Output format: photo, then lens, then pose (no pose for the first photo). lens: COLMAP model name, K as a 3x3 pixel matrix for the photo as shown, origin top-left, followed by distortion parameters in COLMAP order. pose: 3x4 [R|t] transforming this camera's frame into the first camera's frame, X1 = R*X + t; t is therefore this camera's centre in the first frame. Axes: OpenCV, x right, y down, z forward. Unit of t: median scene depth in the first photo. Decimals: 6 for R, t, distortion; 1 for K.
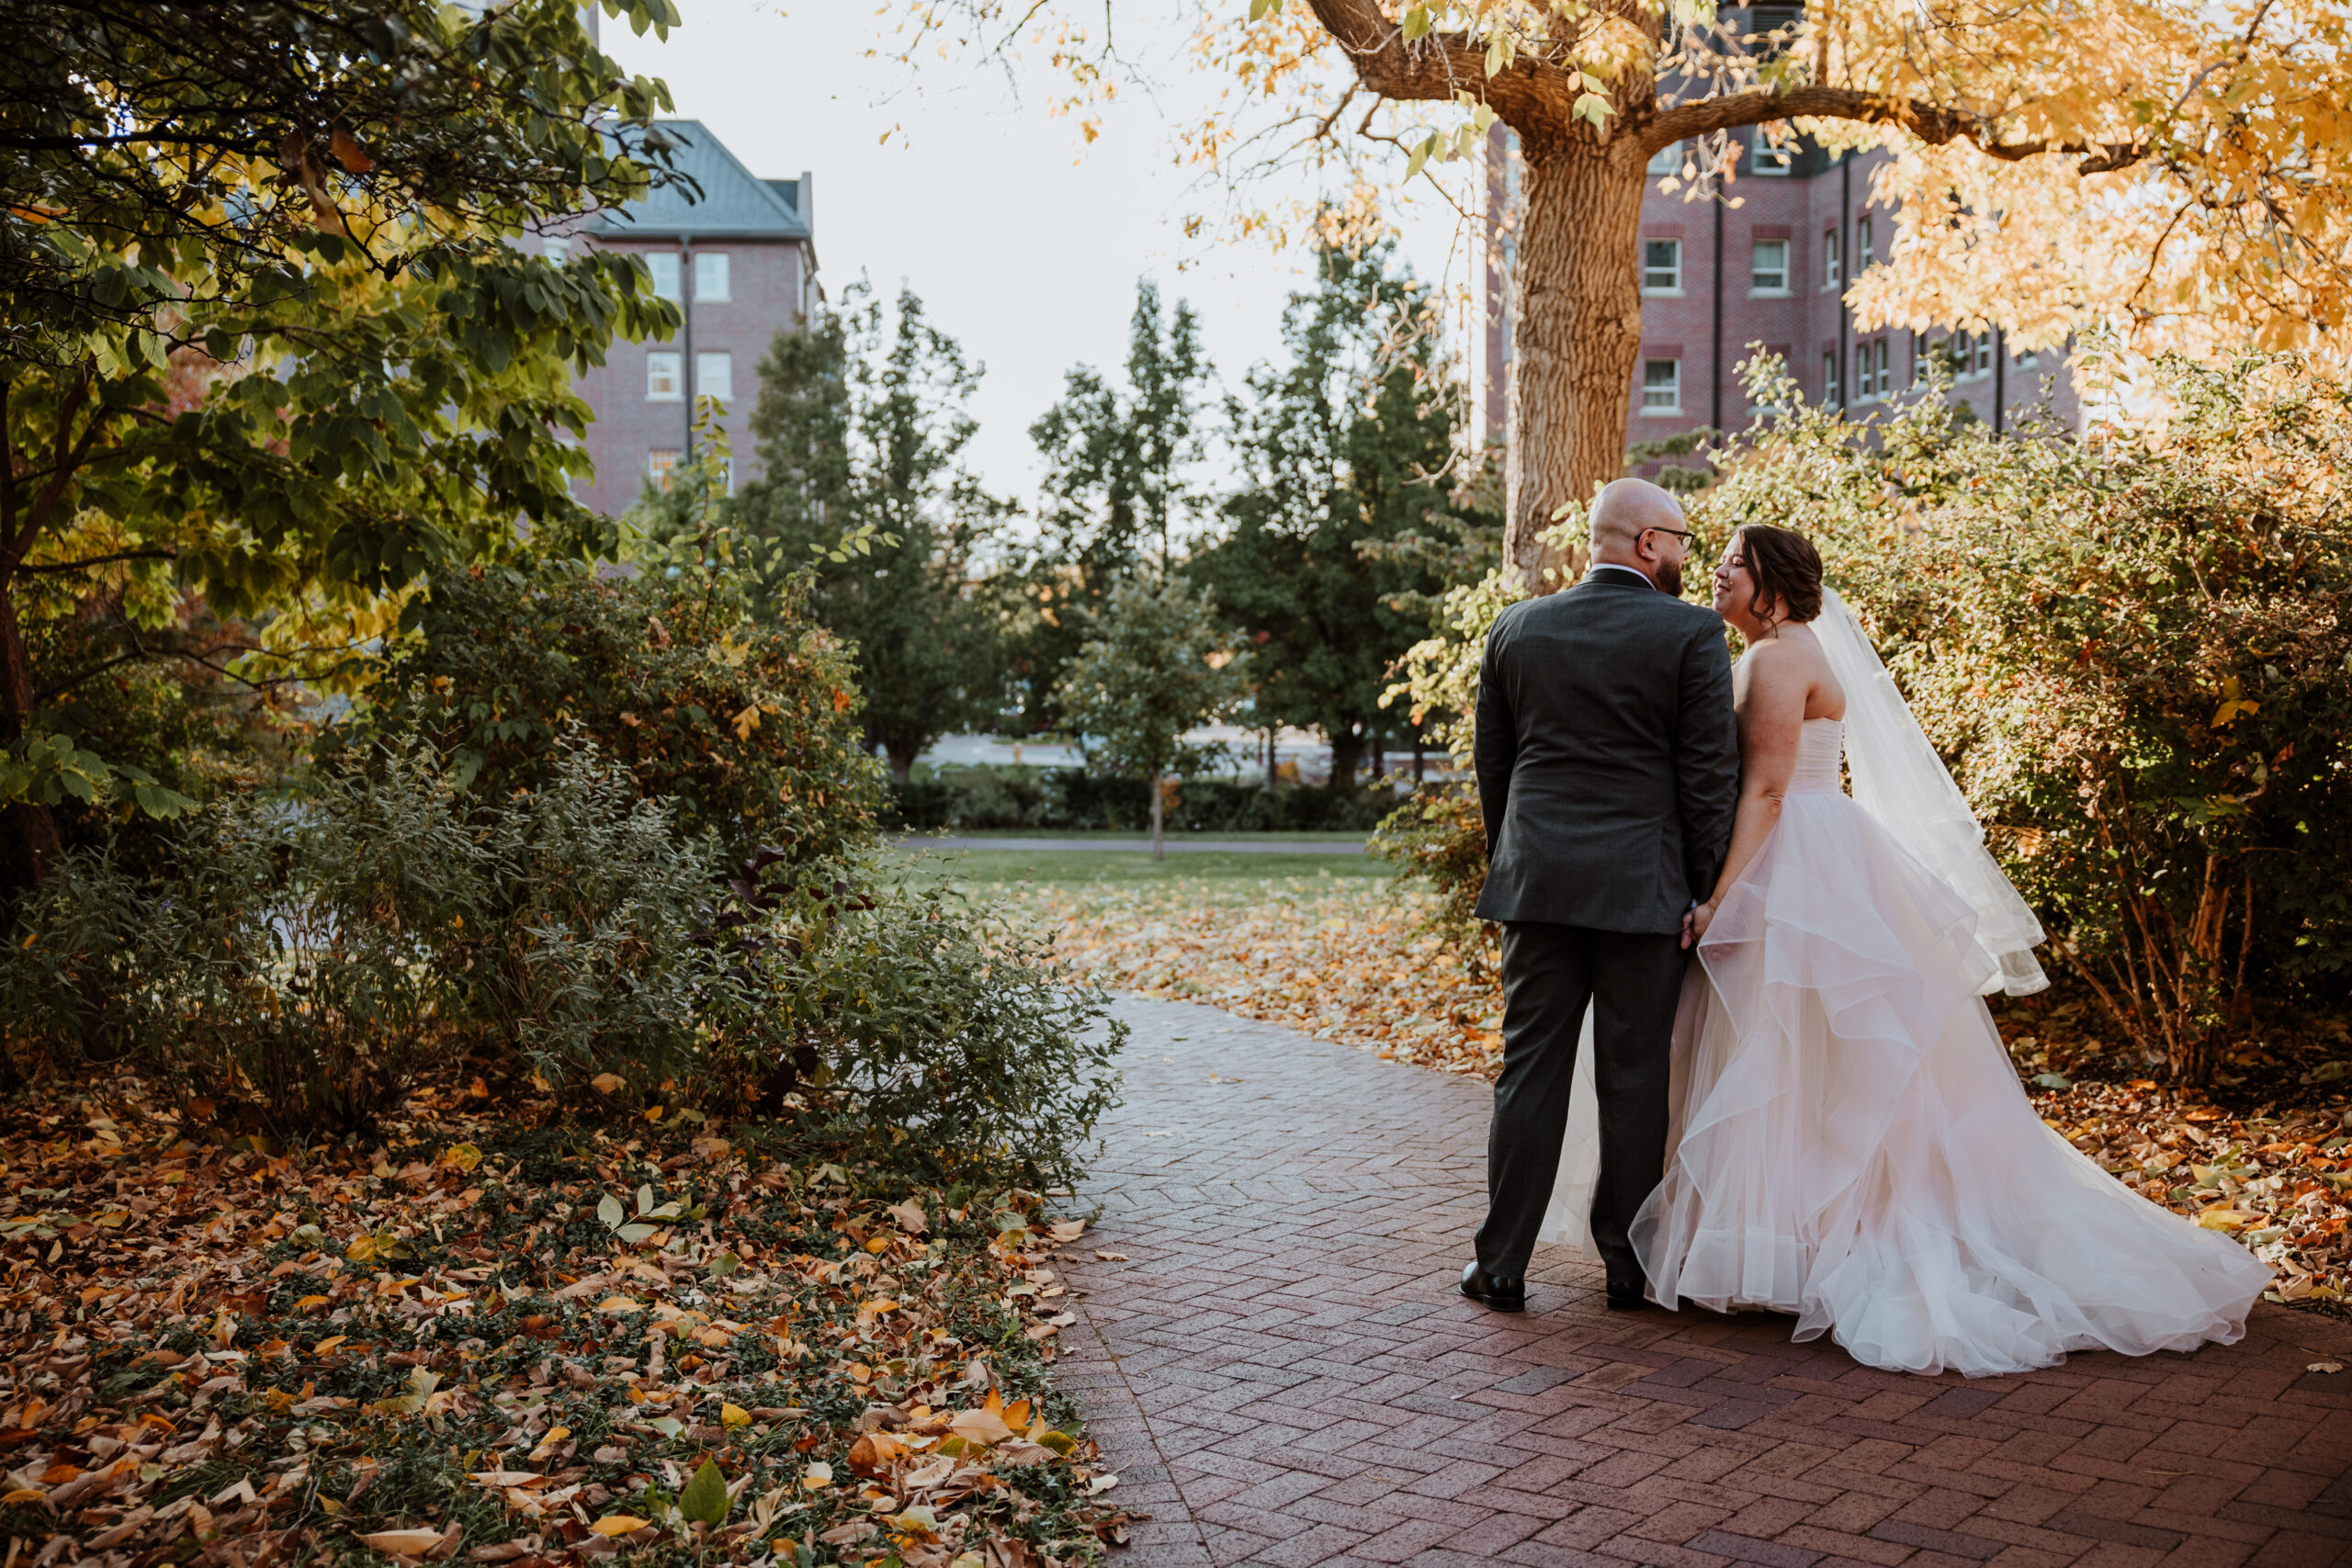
lens RADIAL K [[2506.5, 0, 1176.0], [0, 2506.5, 784.0], [0, 0, 1]] dist [0.004946, 0.004349]
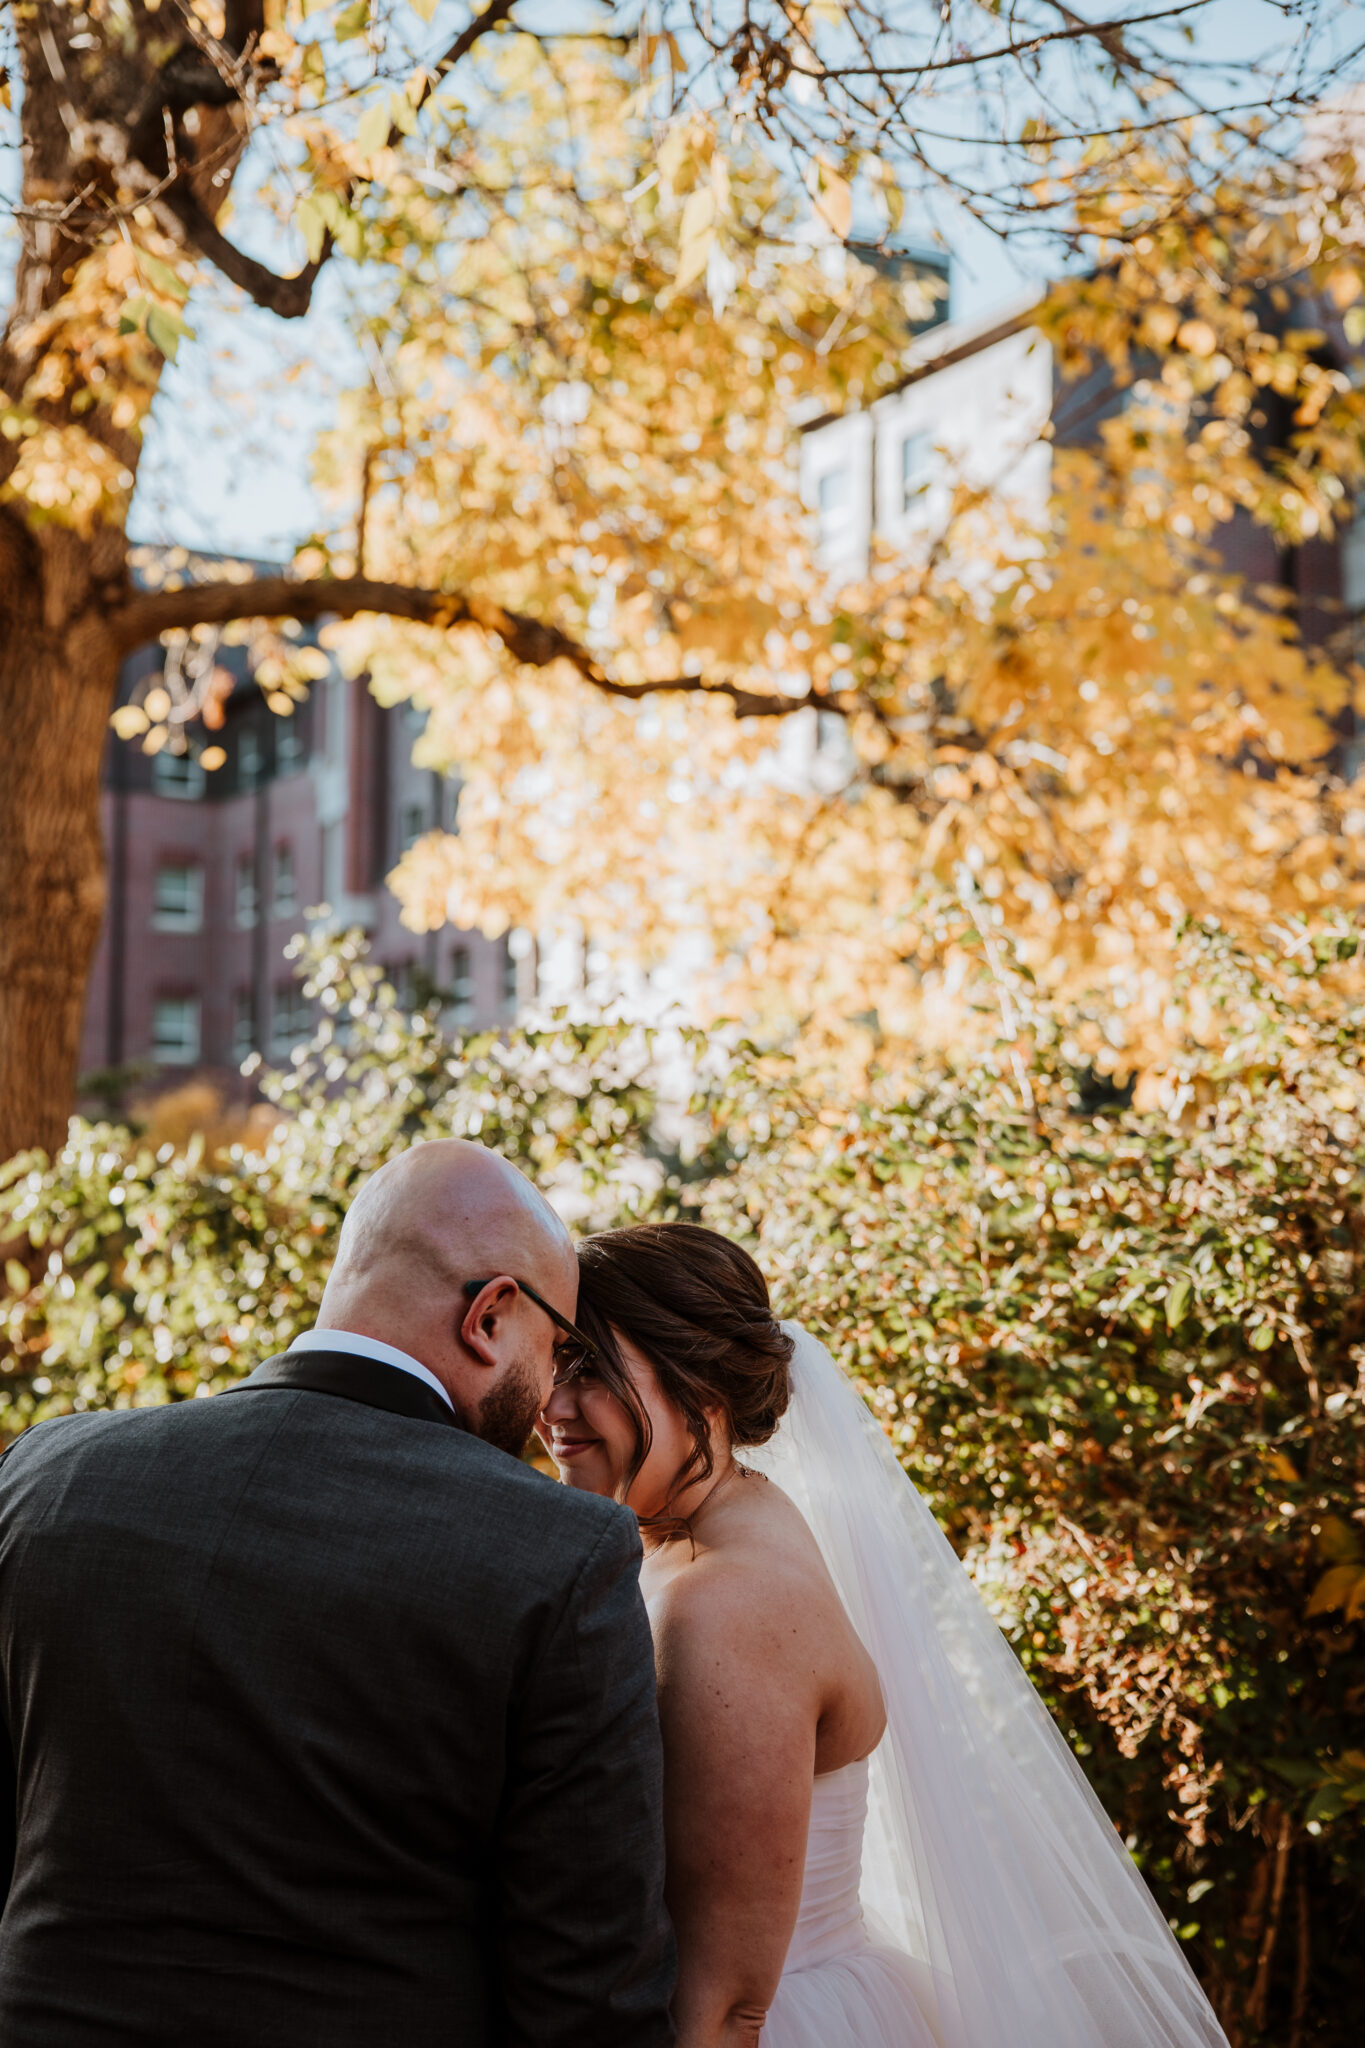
lens RADIAL K [[2766.4, 0, 682.5], [0, 2766.4, 1024.0], [0, 0, 1]] dist [0.203594, 0.003540]
pose [[0.915134, 0.046189, 0.400496, 0.027895], [0.016745, 0.988203, -0.152233, -0.032141], [-0.402803, 0.146020, 0.903564, 0.274583]]
